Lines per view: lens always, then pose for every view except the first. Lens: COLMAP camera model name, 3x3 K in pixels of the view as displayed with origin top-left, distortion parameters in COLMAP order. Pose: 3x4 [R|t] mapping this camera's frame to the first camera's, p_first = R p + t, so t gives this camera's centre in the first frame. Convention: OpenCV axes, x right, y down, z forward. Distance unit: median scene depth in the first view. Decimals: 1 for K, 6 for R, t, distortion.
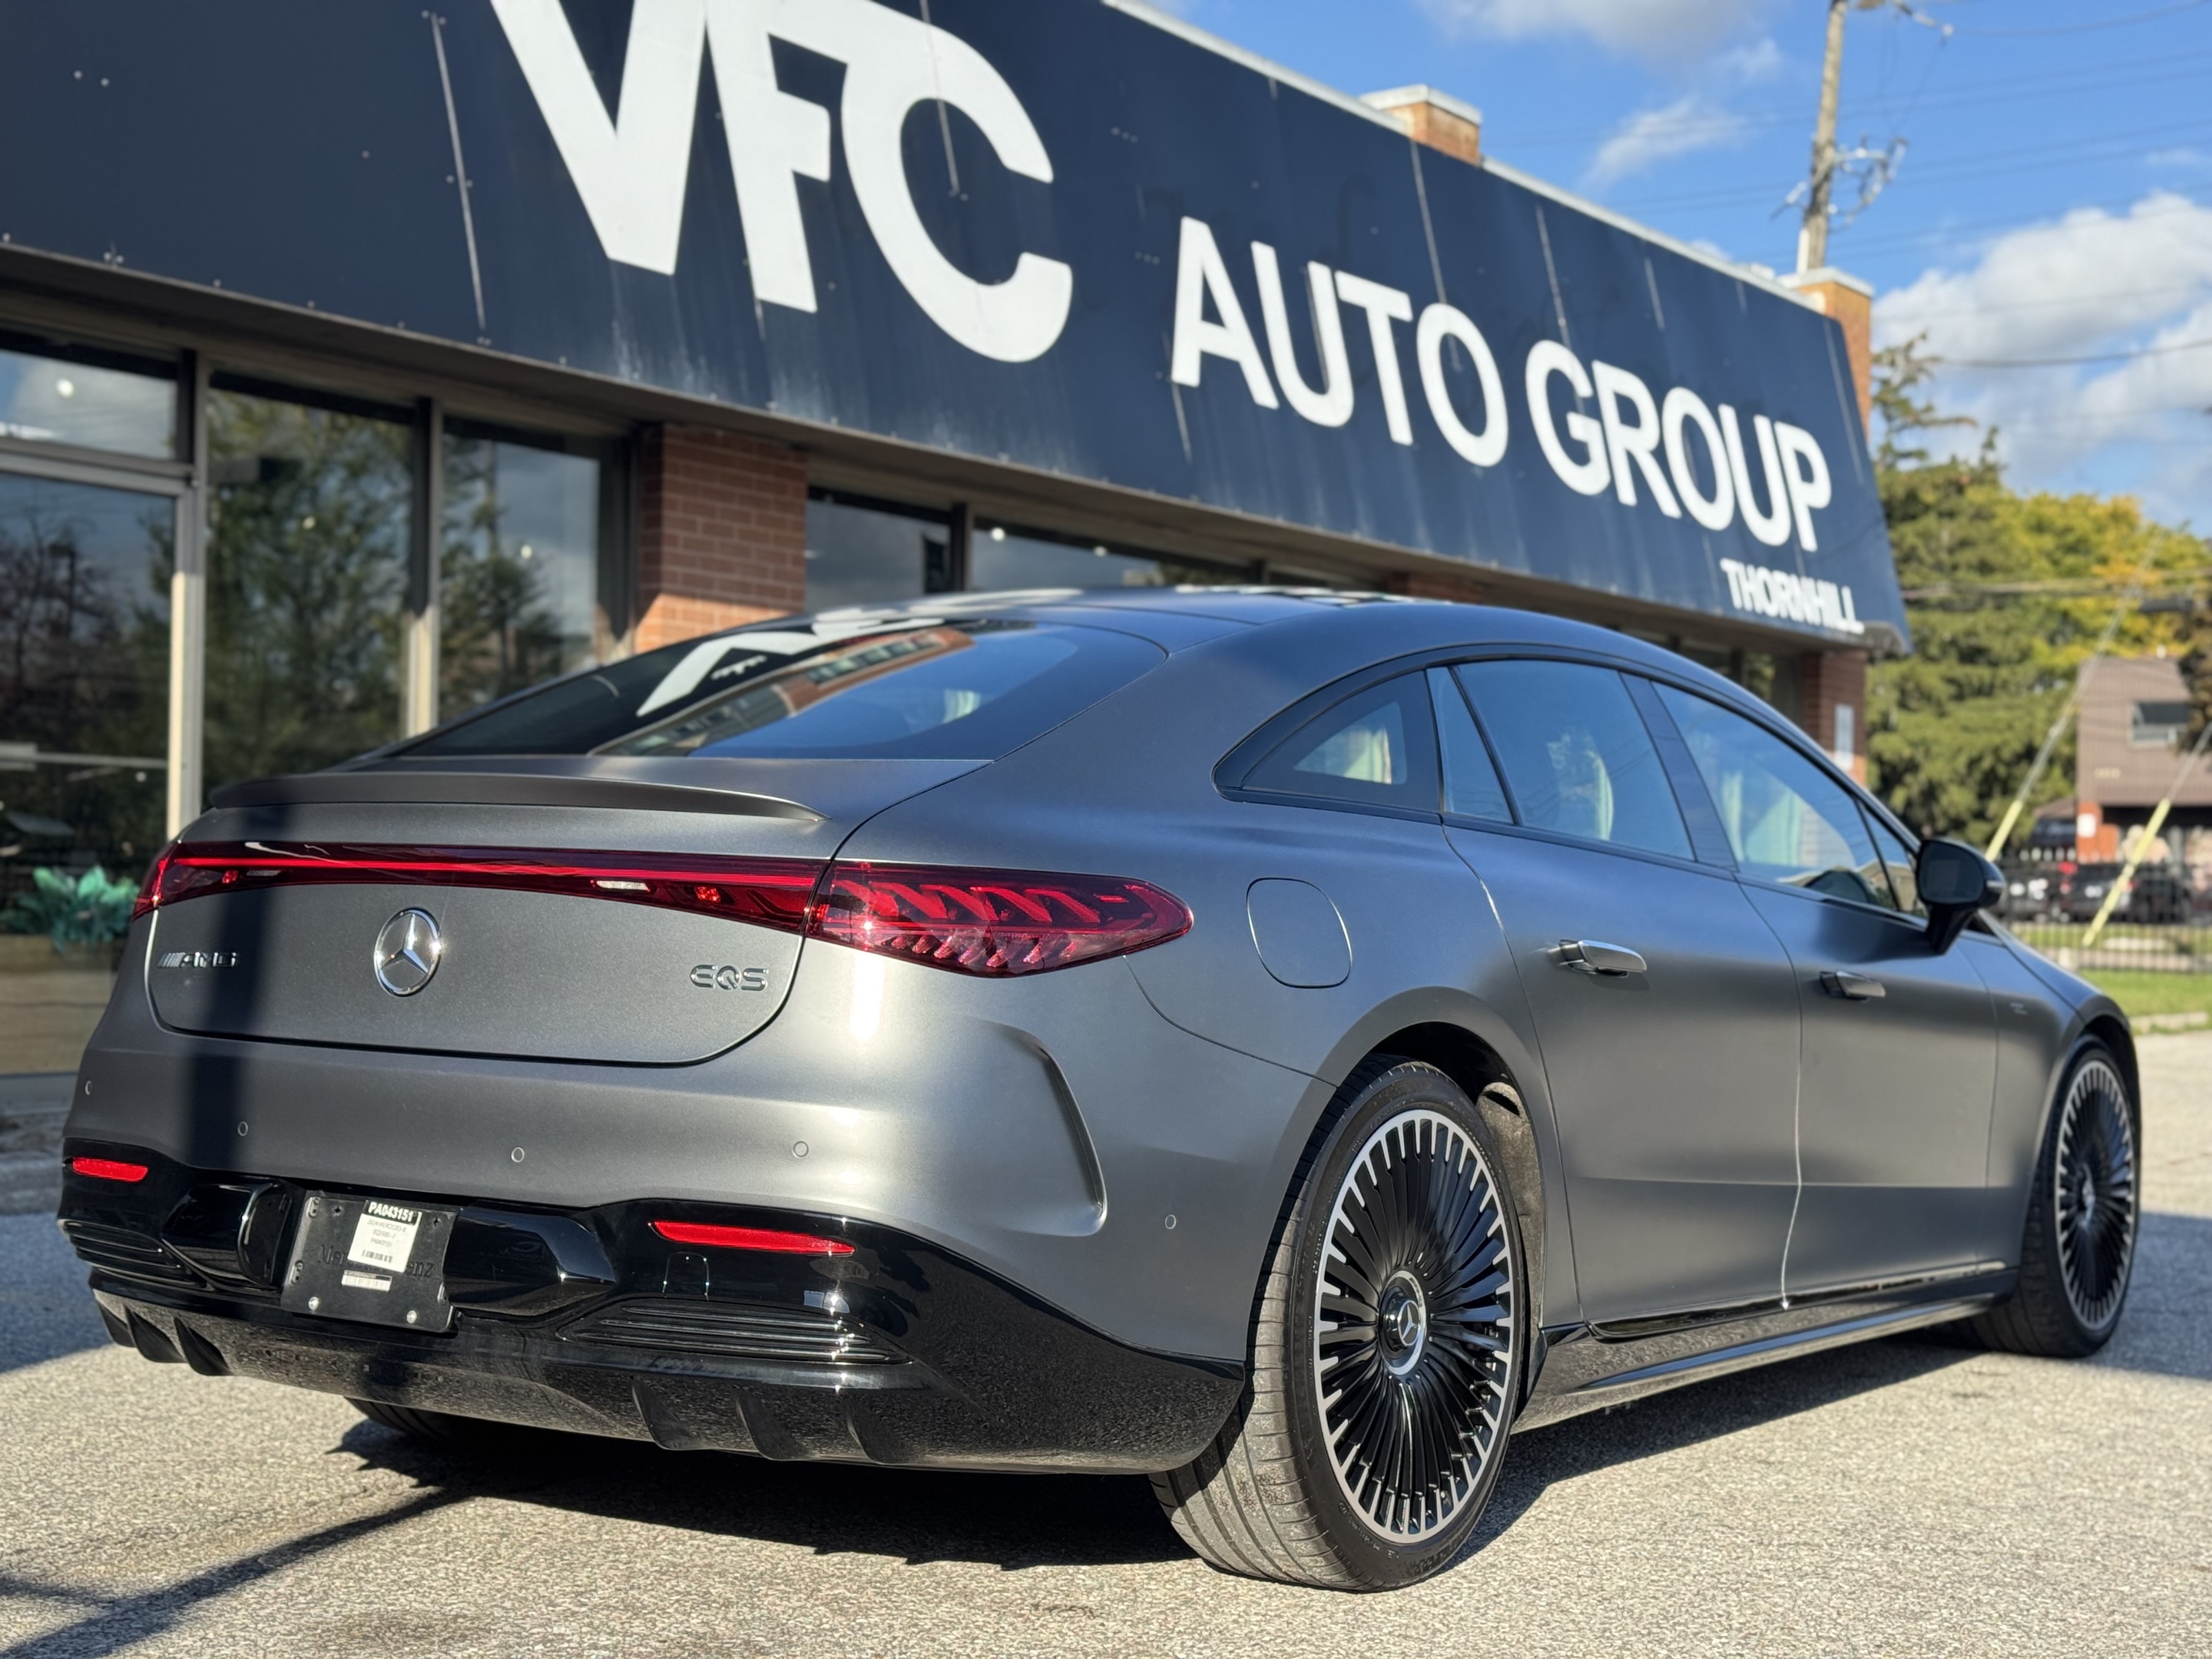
lens RADIAL K [[3046.4, 0, 1106.0], [0, 3046.4, 829.5], [0, 0, 1]] dist [0.095188, -0.094500]
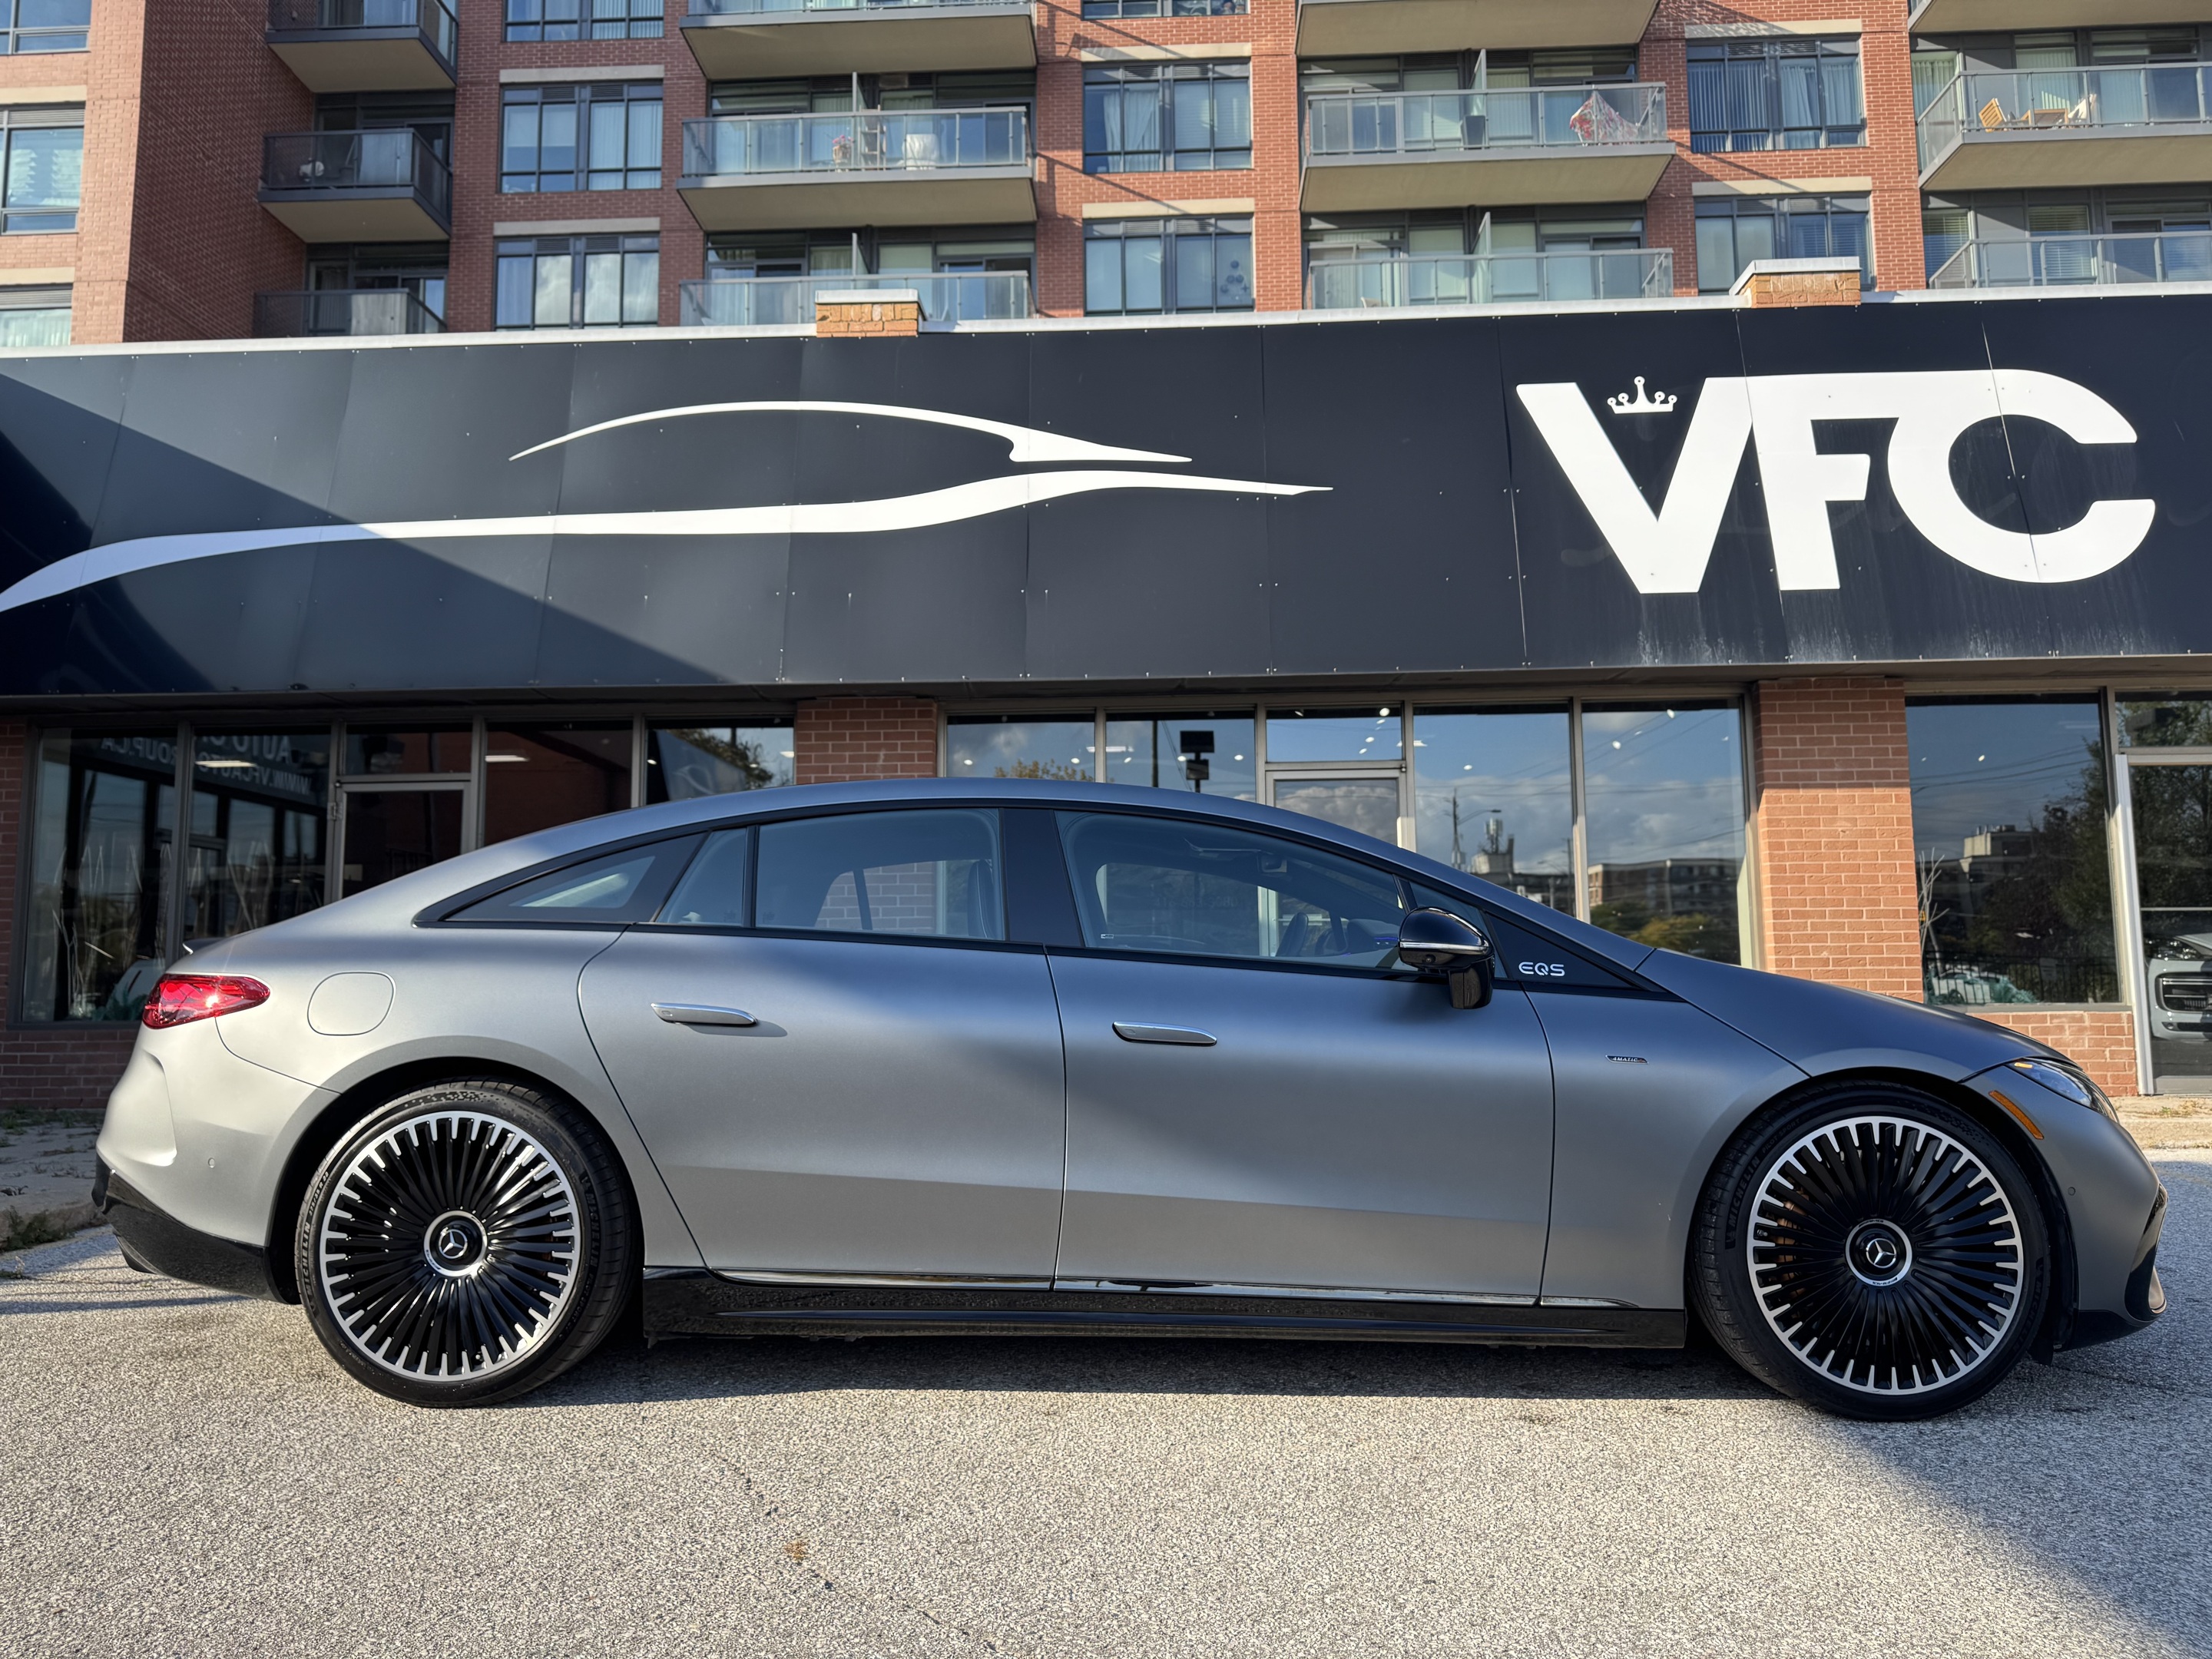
lens RADIAL K [[1563.9, 0, 1106.0], [0, 1563.9, 829.5], [0, 0, 1]] dist [0.008401, 0.002424]
pose [[0.536640, -0.110854, -0.836498, 0.284202], [0.039980, 0.993560, -0.106020, 0.012666], [0.842863, 0.023452, 0.537616, 0.236950]]
